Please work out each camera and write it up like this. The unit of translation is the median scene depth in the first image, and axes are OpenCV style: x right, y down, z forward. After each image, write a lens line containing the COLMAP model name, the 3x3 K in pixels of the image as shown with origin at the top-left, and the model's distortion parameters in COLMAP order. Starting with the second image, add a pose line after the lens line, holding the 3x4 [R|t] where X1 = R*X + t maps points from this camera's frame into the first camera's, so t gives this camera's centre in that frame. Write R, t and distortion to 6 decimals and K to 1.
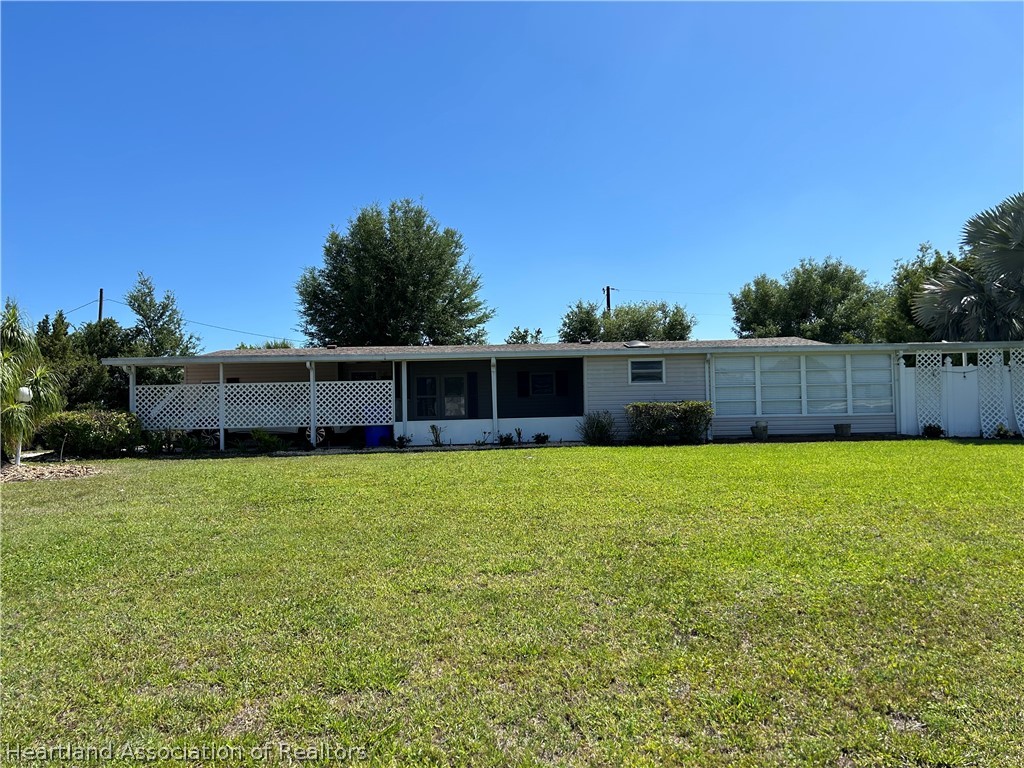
lens RADIAL K [[766.8, 0, 493.5], [0, 766.8, 384.9], [0, 0, 1]] dist [0.131235, -0.170950]
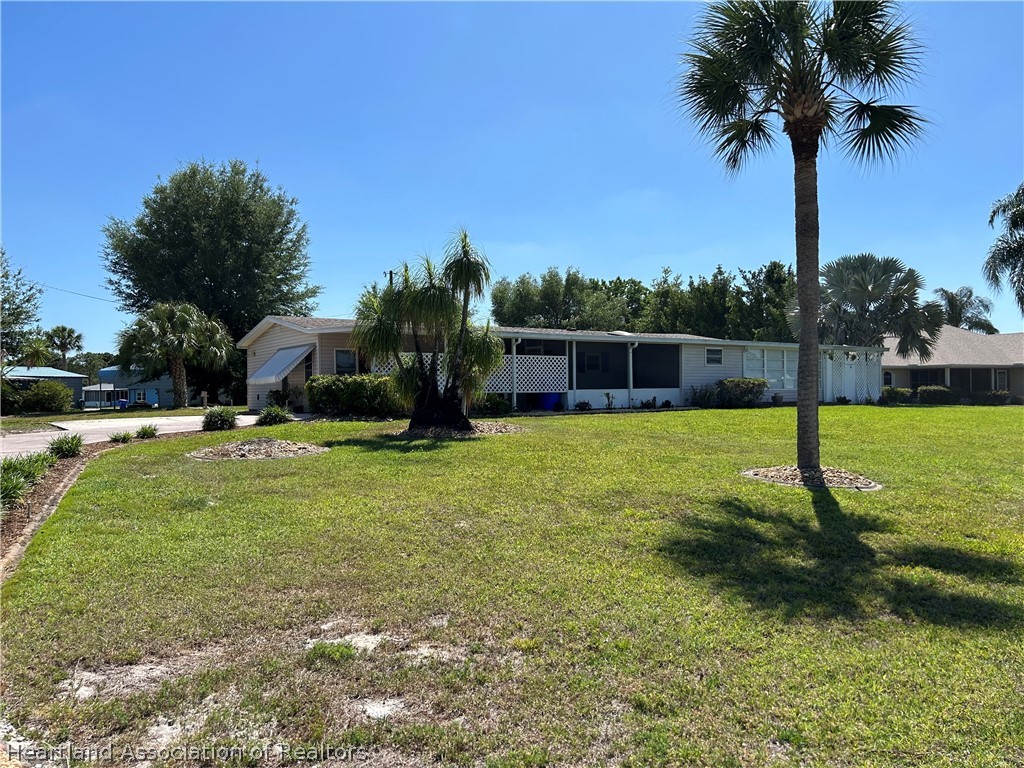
lens RADIAL K [[766.8, 0, 493.5], [0, 766.8, 384.9], [0, 0, 1]] dist [0.131235, -0.170950]
pose [[0.839313, 0.018150, 0.543345, -0.890475], [-0.033551, 0.999267, 0.018447, 0.021209], [-0.542612, -0.033713, 0.839307, 0.037753]]
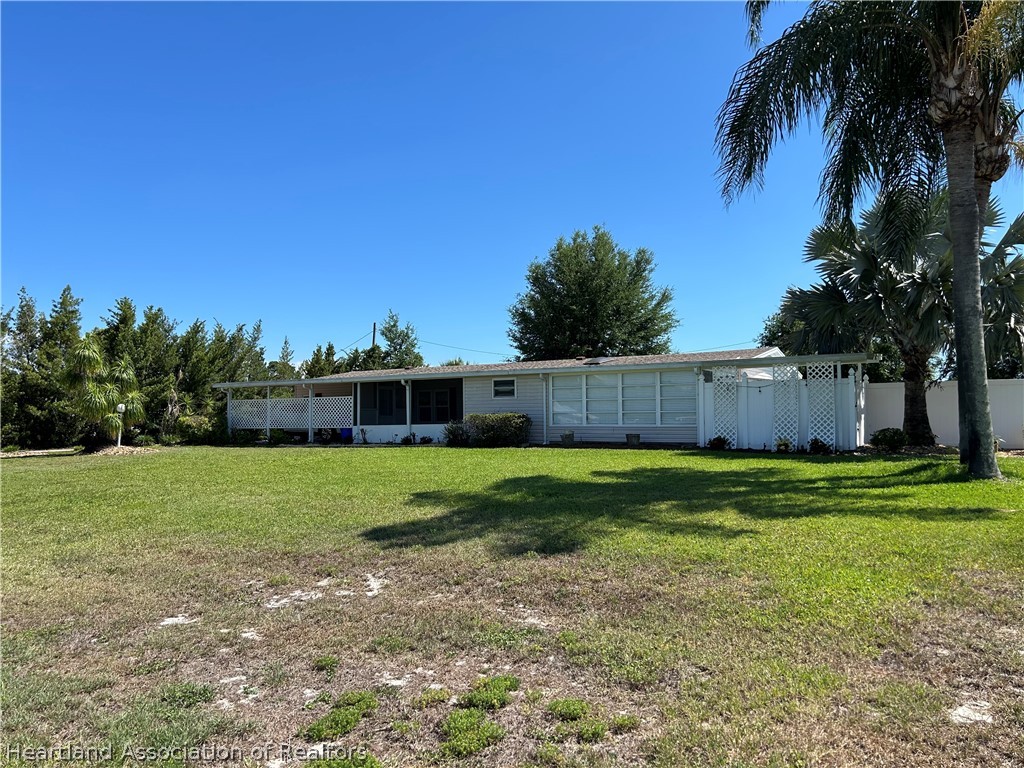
lens RADIAL K [[766.8, 0, 493.5], [0, 766.8, 384.9], [0, 0, 1]] dist [0.131235, -0.170950]
pose [[0.850263, -0.011066, -0.526242, 0.827772], [0.011503, 0.999931, -0.002442, -0.020157], [0.526232, -0.003977, 0.850332, -0.059693]]
